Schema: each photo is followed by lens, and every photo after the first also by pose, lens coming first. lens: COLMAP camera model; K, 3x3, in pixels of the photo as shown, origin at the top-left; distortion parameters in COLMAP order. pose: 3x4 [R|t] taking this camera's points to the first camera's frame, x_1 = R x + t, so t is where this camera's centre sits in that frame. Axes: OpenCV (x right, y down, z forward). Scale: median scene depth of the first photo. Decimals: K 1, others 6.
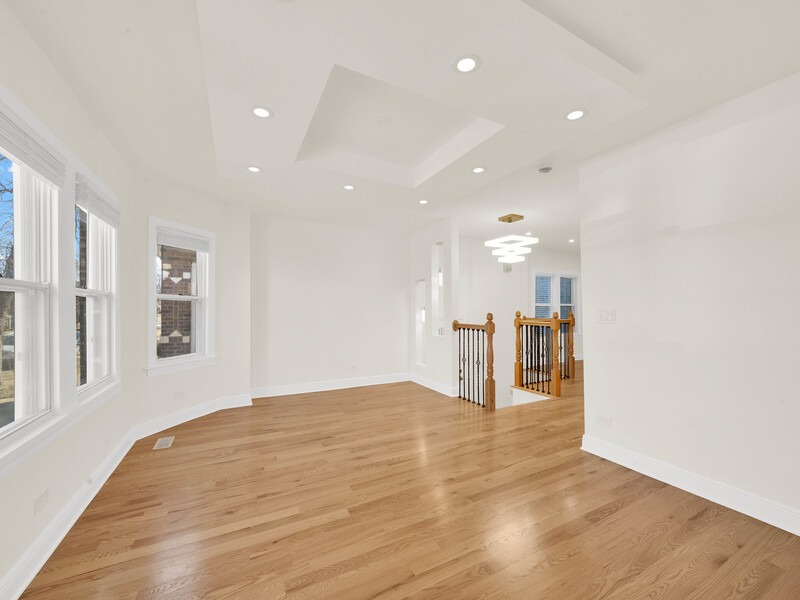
lens RADIAL K [[325.7, 0, 401.9], [0, 325.7, 307.1], [0, 0, 1]] dist [-0.020806, 0.000980]
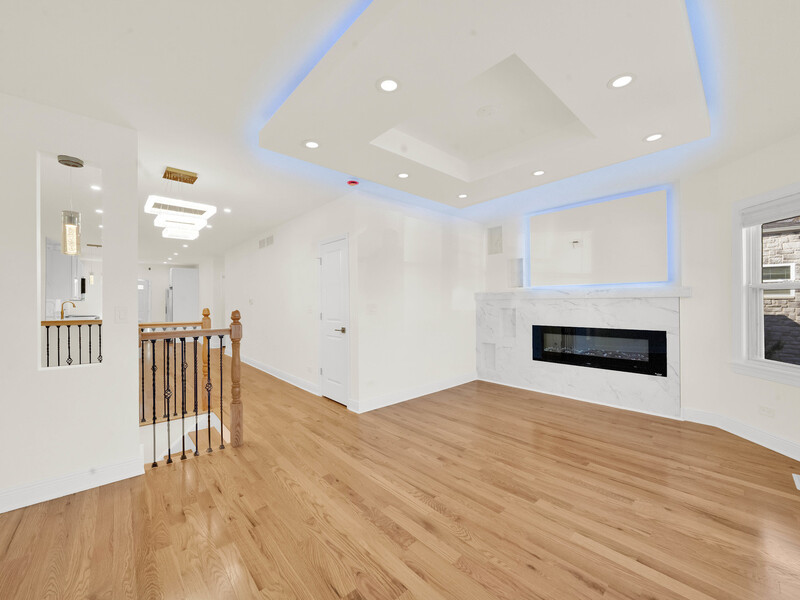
lens RADIAL K [[325.7, 0, 396.9], [0, 325.7, 302.9], [0, 0, 1]] dist [-0.020806, 0.000980]
pose [[-0.260476, 0.007338, 0.965452, -0.800691], [-0.000898, 0.999969, -0.007843, 0.009926], [-0.965480, -0.002910, -0.260461, 1.305590]]
